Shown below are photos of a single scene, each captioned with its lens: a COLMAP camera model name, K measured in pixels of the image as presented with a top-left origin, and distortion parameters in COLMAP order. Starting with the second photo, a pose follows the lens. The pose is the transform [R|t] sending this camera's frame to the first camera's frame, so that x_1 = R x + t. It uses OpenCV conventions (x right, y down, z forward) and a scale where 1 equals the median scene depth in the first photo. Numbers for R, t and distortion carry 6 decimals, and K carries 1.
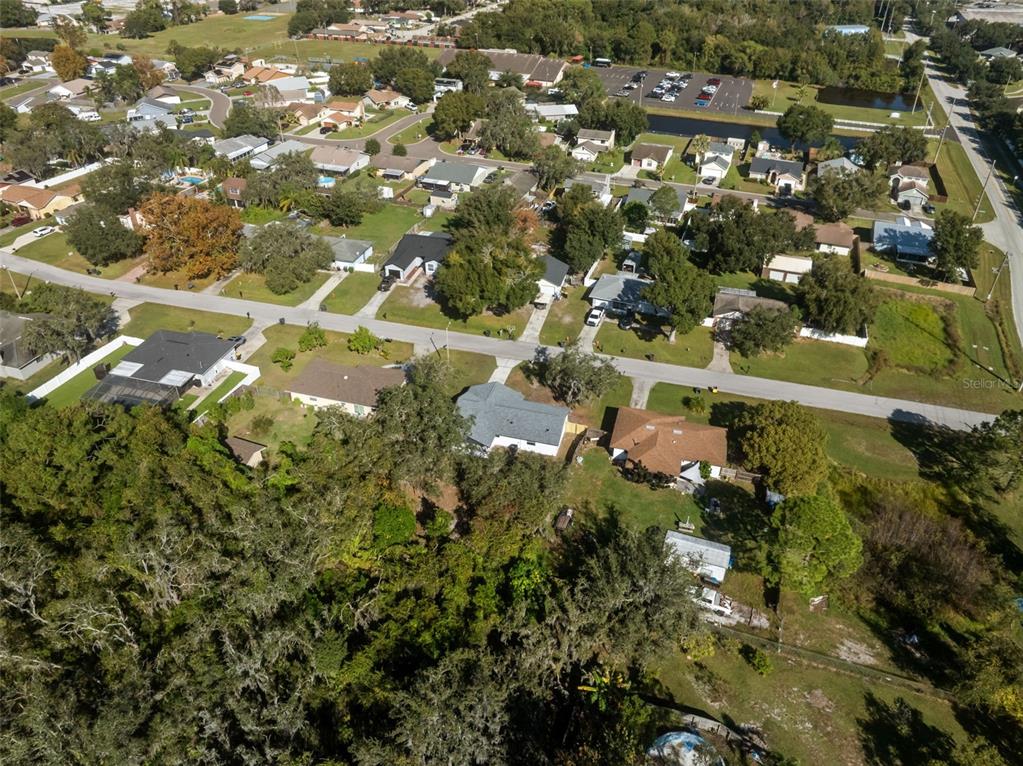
lens RADIAL K [[732.8, 0, 508.3], [0, 732.8, 381.8], [0, 0, 1]] dist [-0.032936, 0.004402]
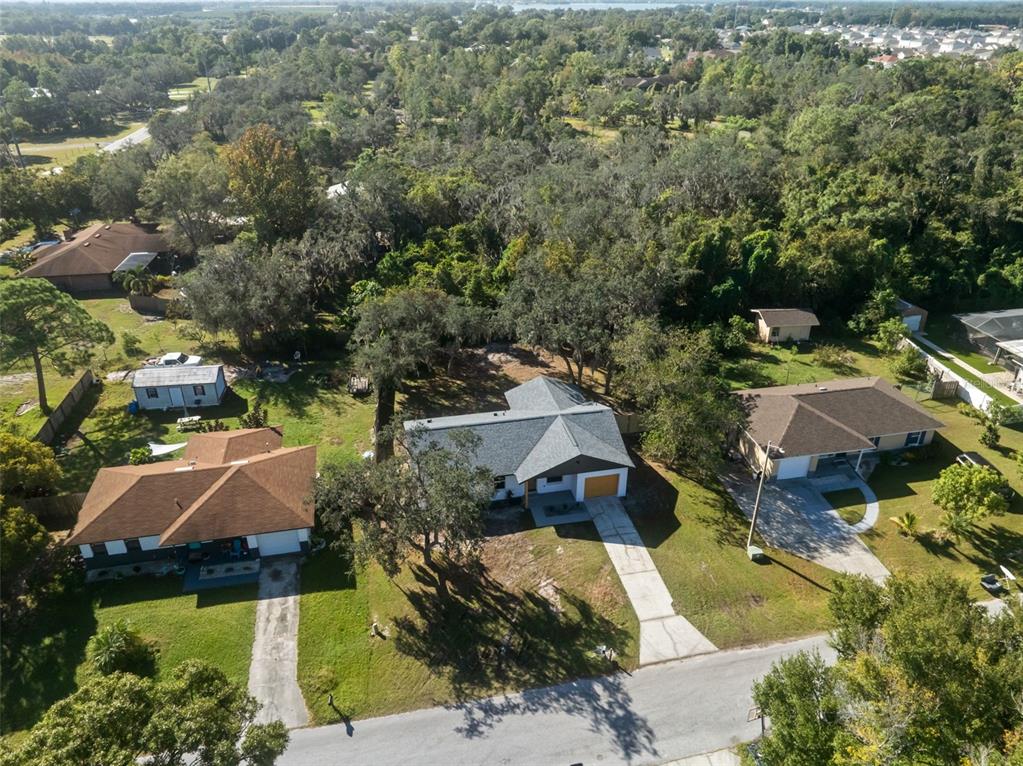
lens RADIAL K [[732.8, 0, 510.4], [0, 732.8, 383.2], [0, 0, 1]] dist [-0.032936, 0.004402]
pose [[-0.885408, 0.210827, -0.414252, 0.168858], [-0.265324, 0.502522, 0.822846, -0.321855], [0.381649, 0.838465, -0.388999, 0.910151]]
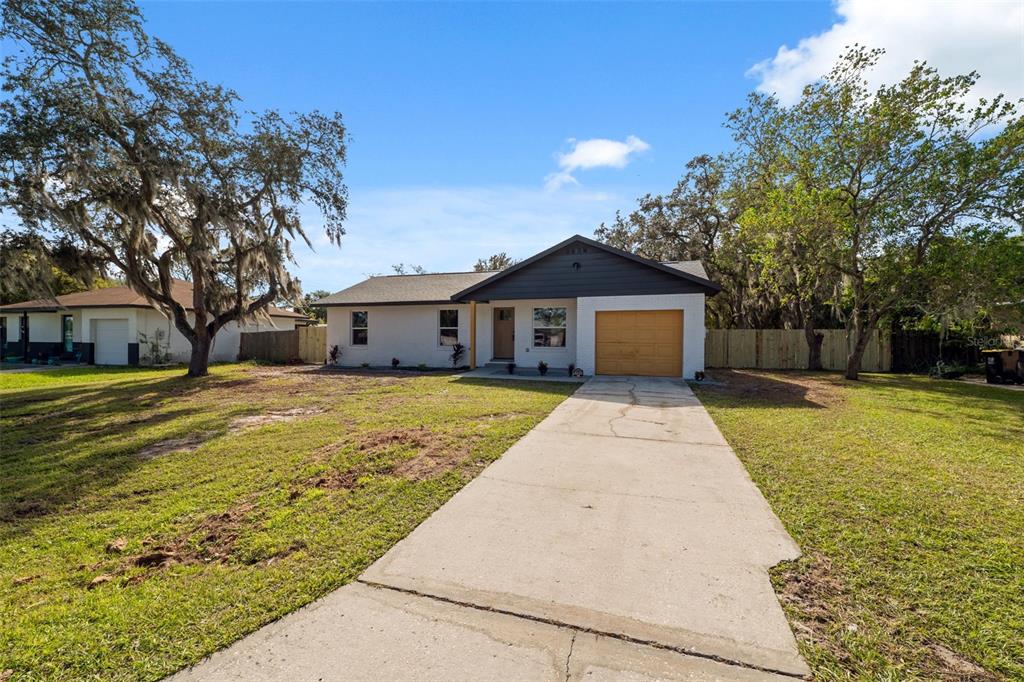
lens RADIAL K [[420.3, 0, 511.0], [0, 420.3, 342.1], [0, 0, 1]] dist [-0.001195, 0.001032]
pose [[-0.998928, -0.018517, 0.042430, -0.001733], [0.008265, 0.830463, 0.557013, -0.035544], [-0.045551, 0.556767, -0.829419, 0.903992]]
